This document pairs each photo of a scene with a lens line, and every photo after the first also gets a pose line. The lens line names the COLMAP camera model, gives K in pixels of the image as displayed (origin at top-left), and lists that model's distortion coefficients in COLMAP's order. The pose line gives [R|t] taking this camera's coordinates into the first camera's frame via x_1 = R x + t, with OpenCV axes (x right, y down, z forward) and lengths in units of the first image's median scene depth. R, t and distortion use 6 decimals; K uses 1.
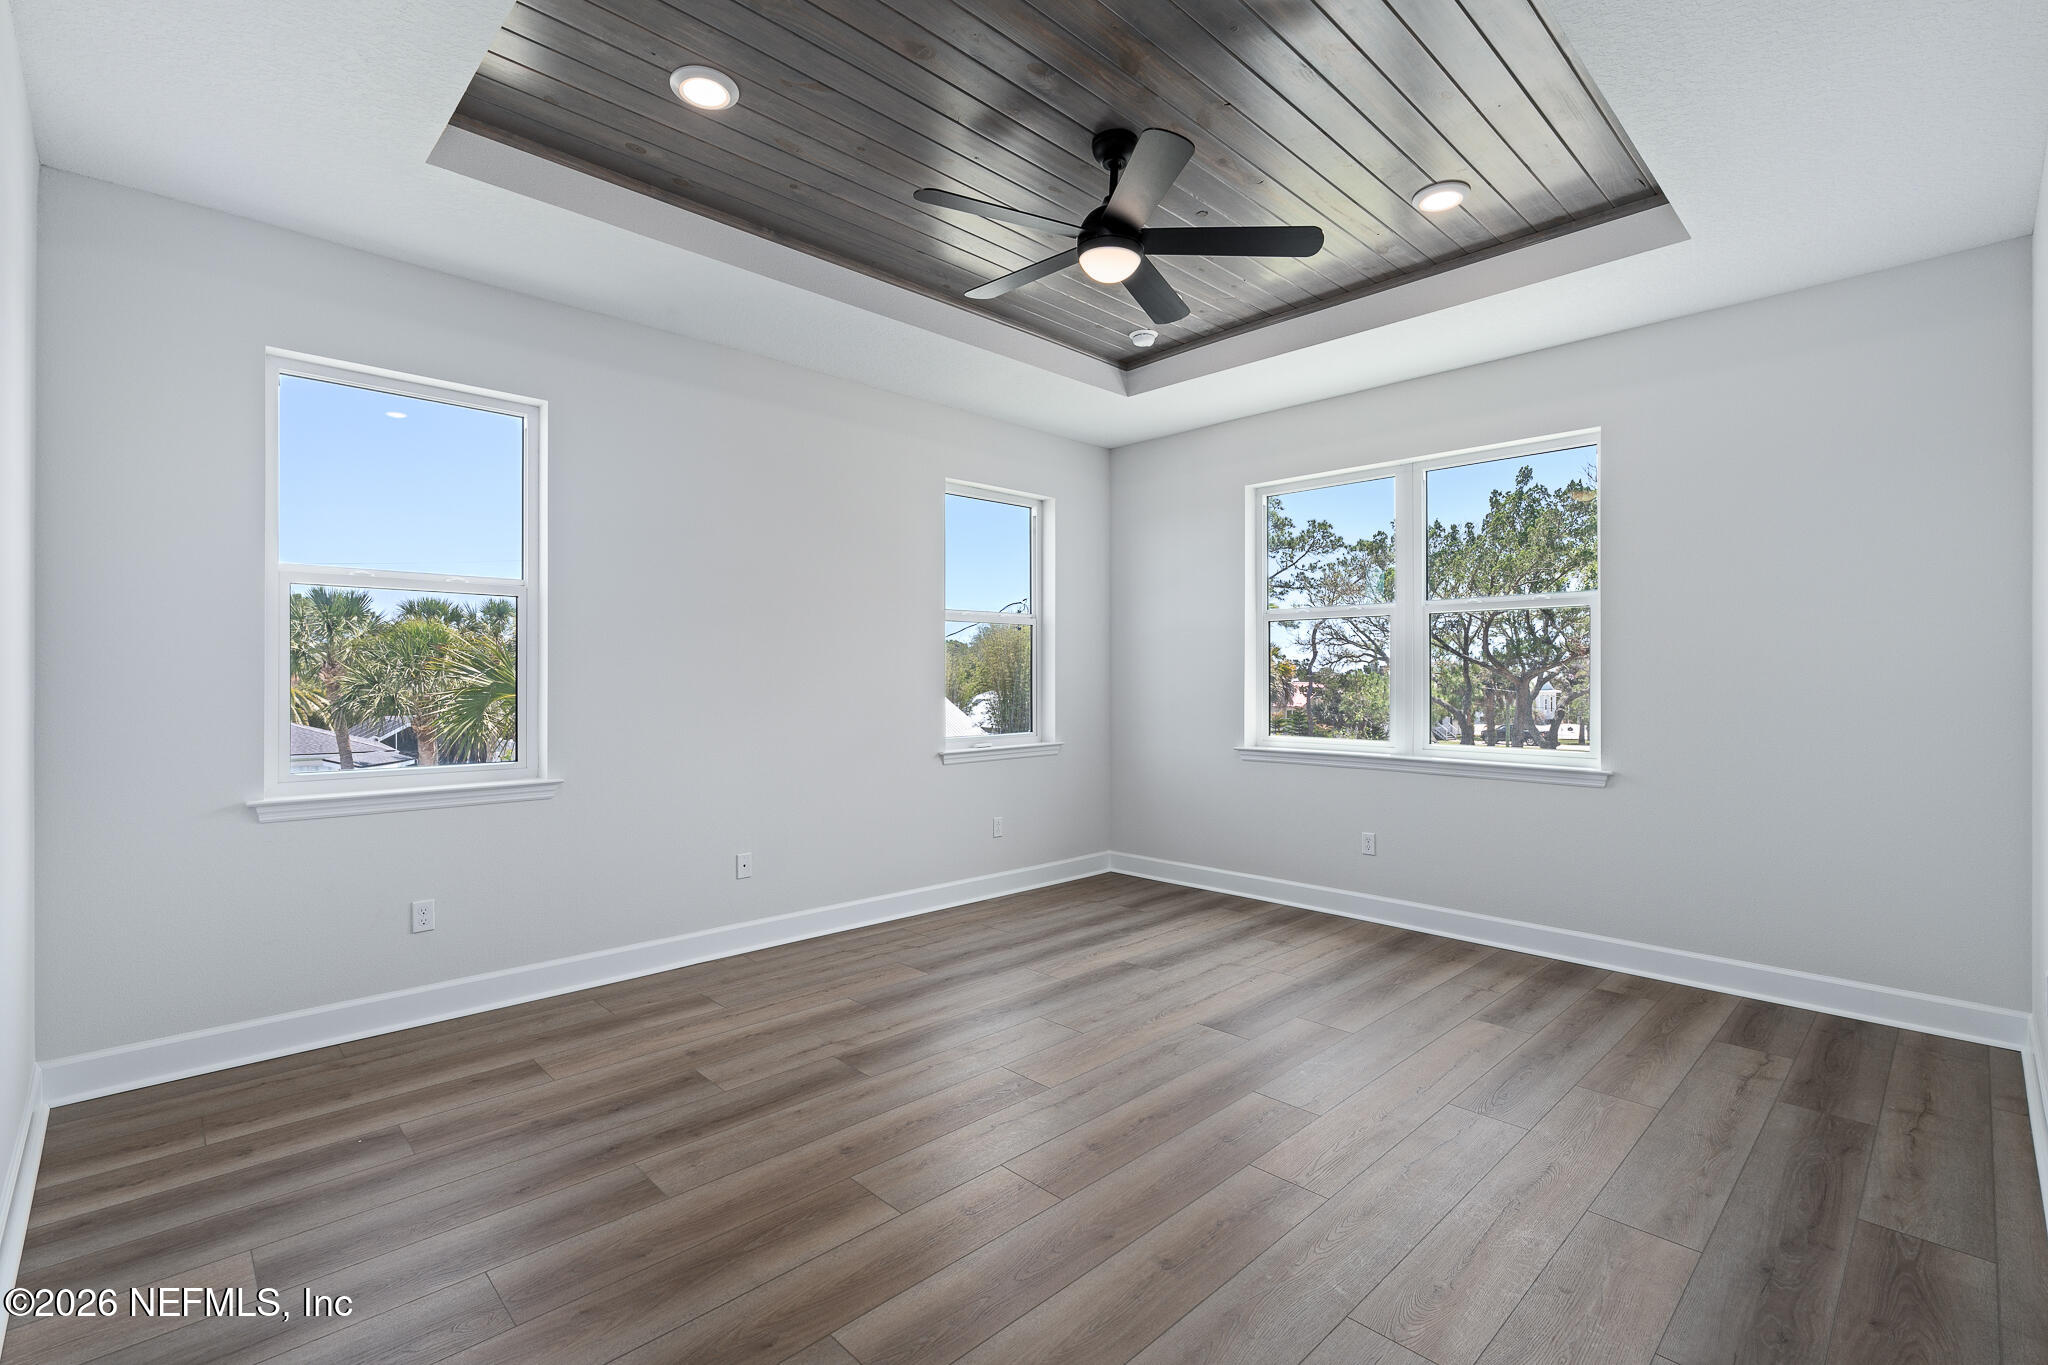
lens RADIAL K [[919.3, 0, 1023.7], [0, 919.3, 677.1], [0, 0, 1]] dist [-0.008320, 0.004058]
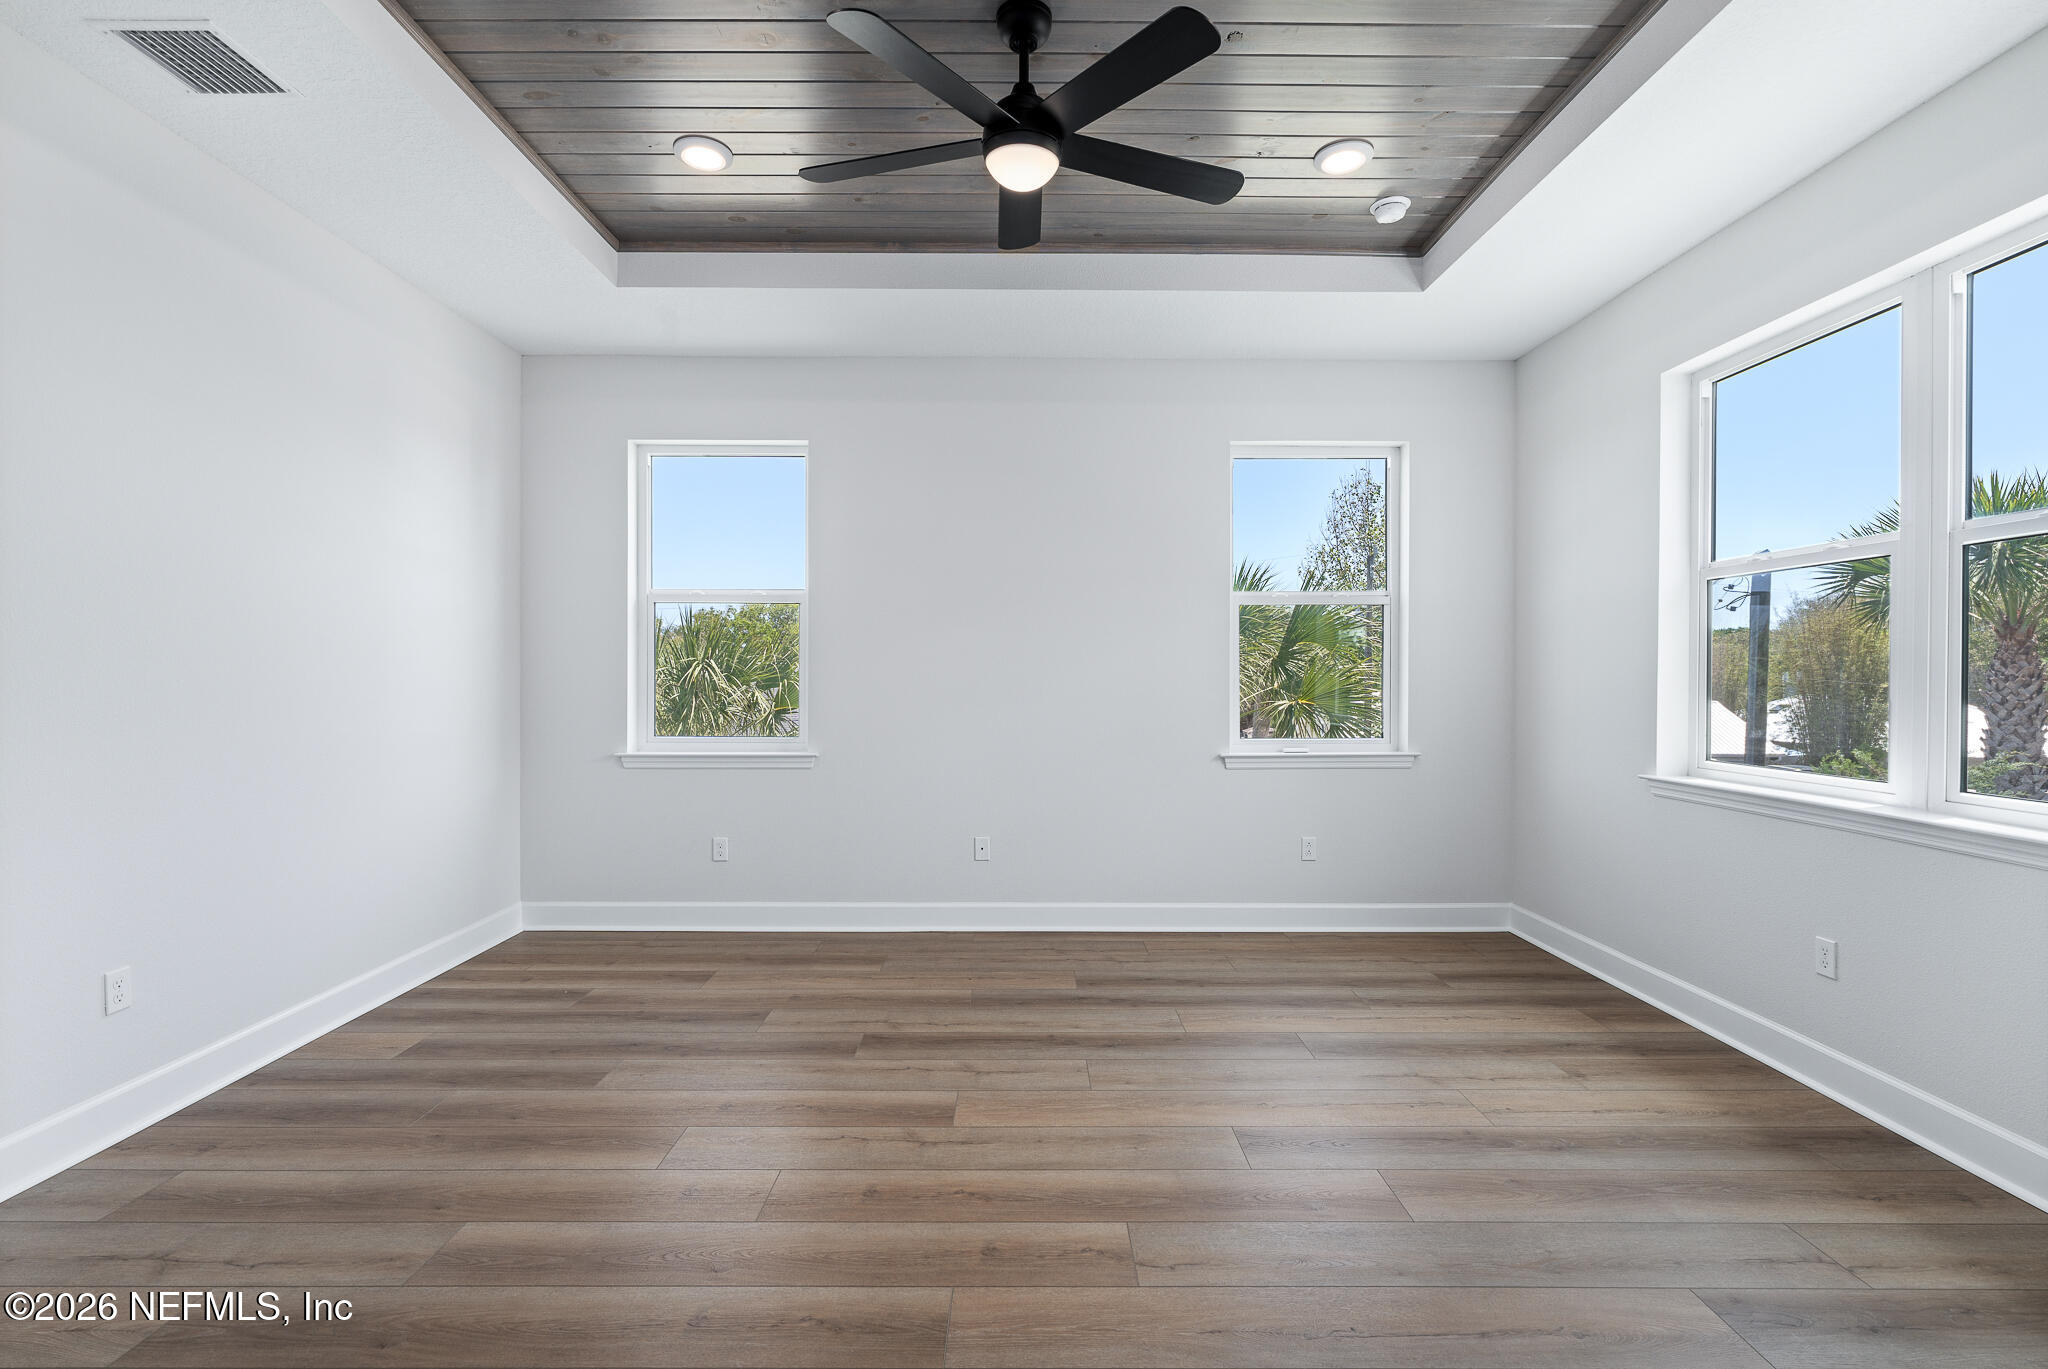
lens RADIAL K [[933.3, 0, 1026.9], [0, 933.3, 684.2], [0, 0, 1]] dist [-0.010779, 0.006117]
pose [[0.723580, 0.009261, -0.690178, 0.556737], [-0.002508, 0.999939, 0.010788, 0.007346], [0.690236, -0.006075, 0.723559, 0.317579]]
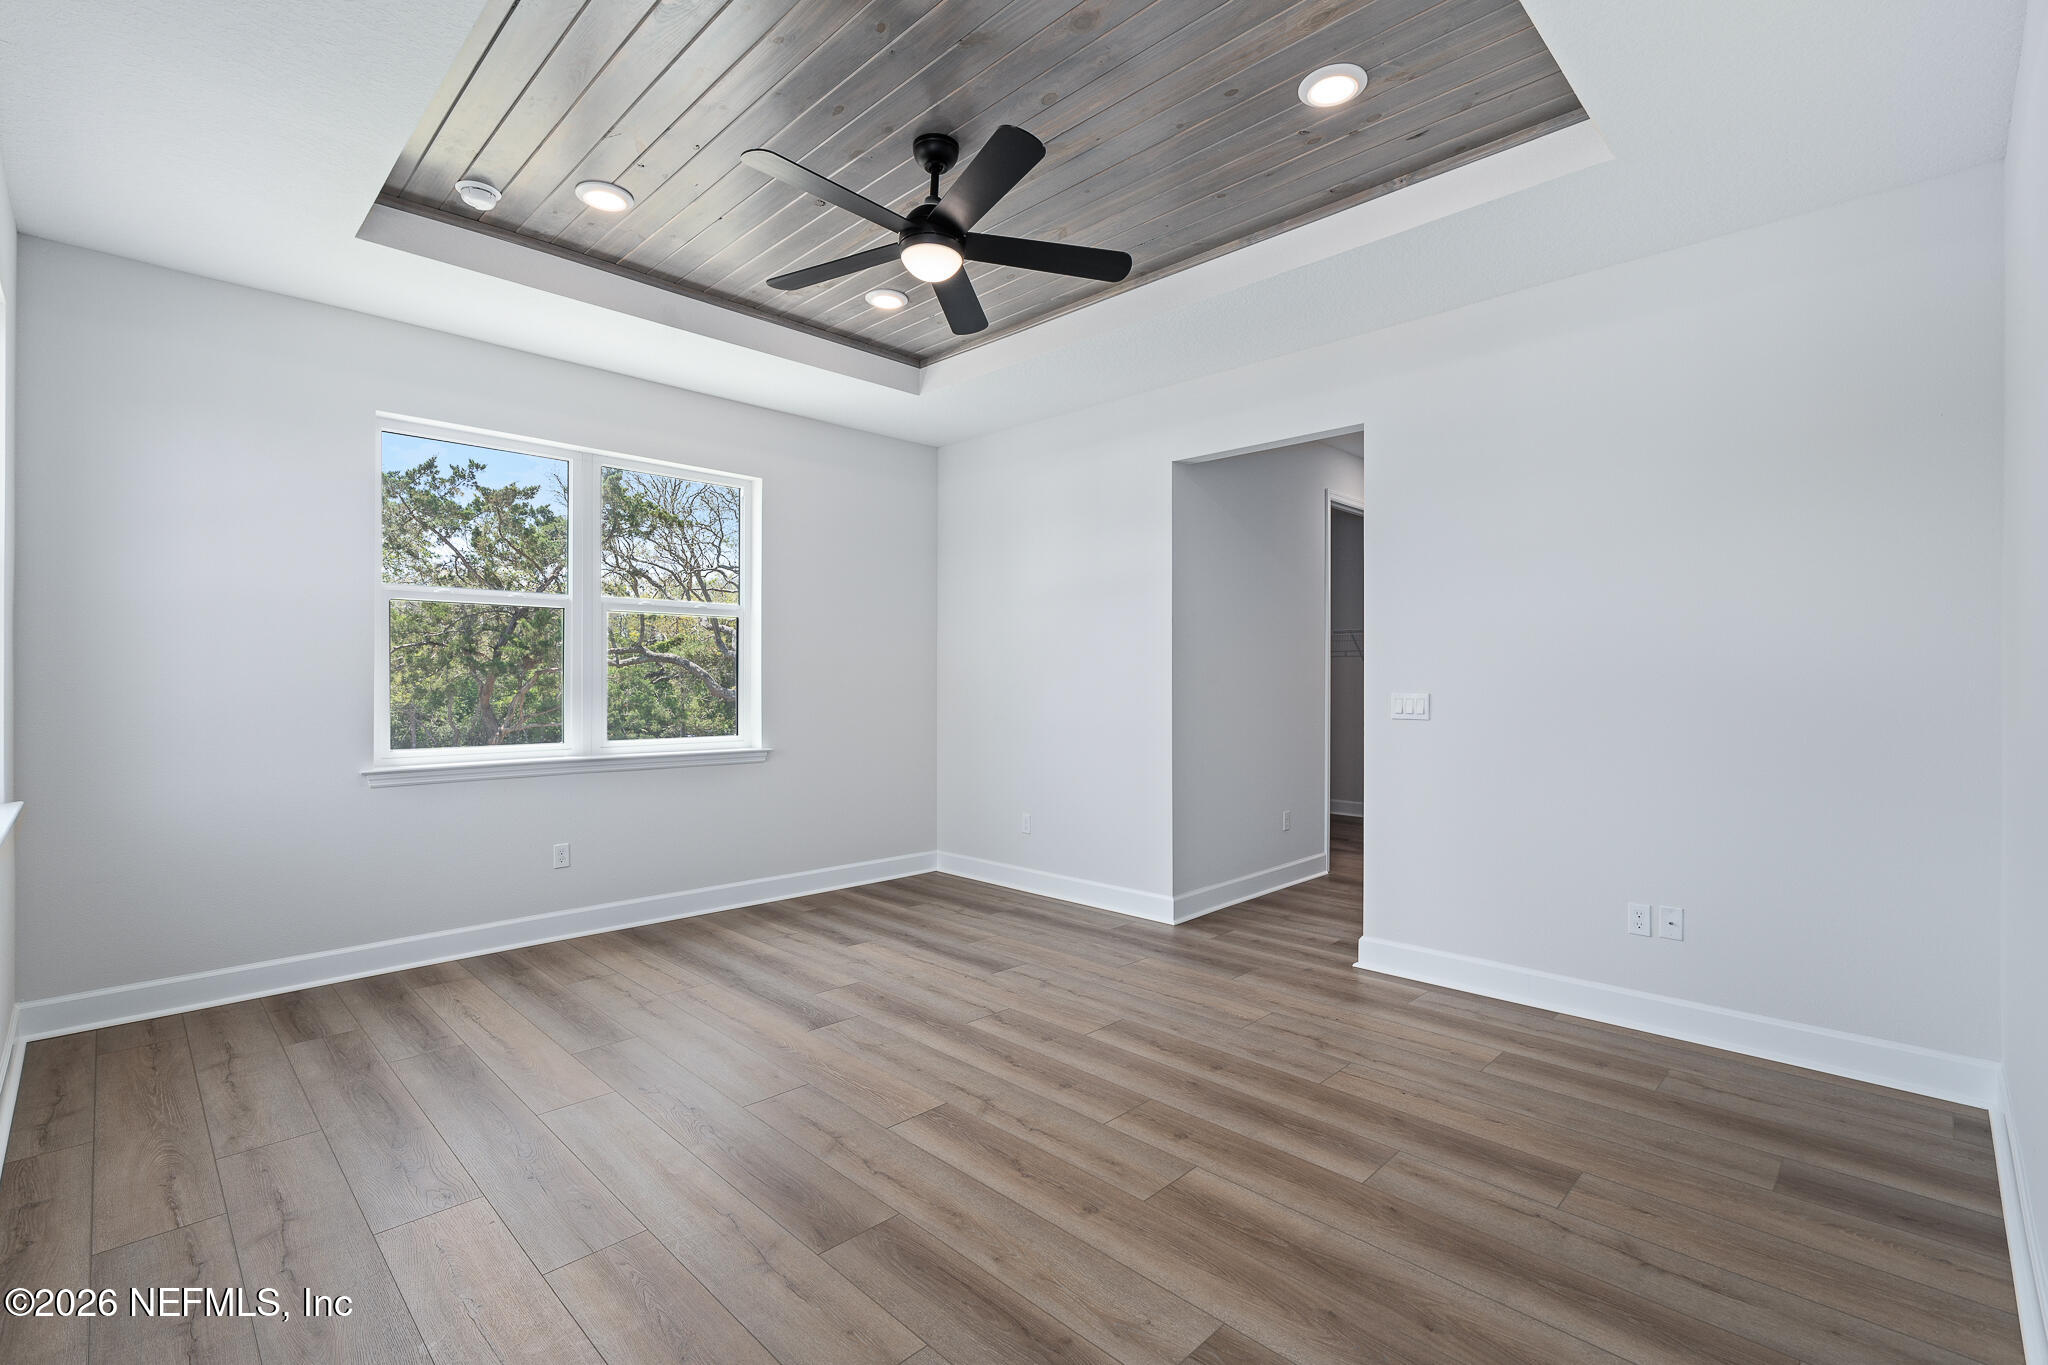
lens RADIAL K [[919.3, 0, 1023.7], [0, 919.3, 677.1], [0, 0, 1]] dist [-0.008320, 0.004058]
pose [[-0.019496, 0.002235, 0.999807, -0.743357], [-0.003165, 0.999992, -0.002298, 0.003951], [-0.999805, -0.003209, -0.019489, 0.748493]]
